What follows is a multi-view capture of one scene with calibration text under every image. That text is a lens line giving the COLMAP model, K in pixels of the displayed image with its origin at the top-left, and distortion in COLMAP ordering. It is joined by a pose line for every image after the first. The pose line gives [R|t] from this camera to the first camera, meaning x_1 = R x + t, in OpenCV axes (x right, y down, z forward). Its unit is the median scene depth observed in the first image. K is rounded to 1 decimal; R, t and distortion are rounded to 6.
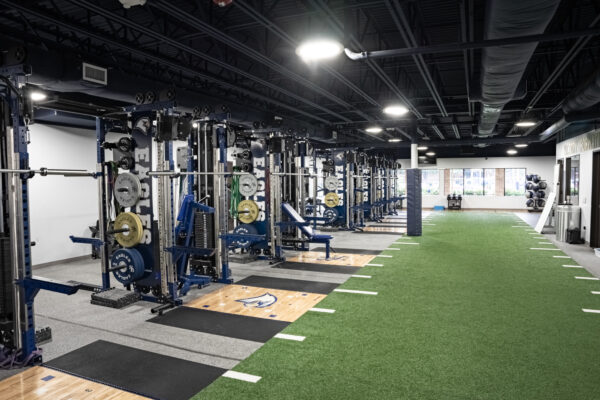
lens RADIAL K [[422.8, 0, 306.3], [0, 422.8, 201.8], [0, 0, 1]] dist [-0.148112, 0.096825]
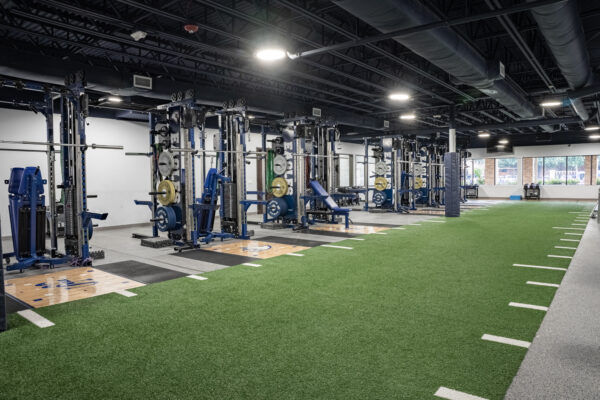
lens RADIAL K [[422.8, 0, 301.3], [0, 422.8, 198.7], [0, 0, 1]] dist [-0.148112, 0.096825]
pose [[0.962728, 0.009535, -0.270305, 0.250148], [-0.009175, 0.999955, 0.002592, 0.052613], [0.270317, -0.000016, 0.962771, -0.145355]]
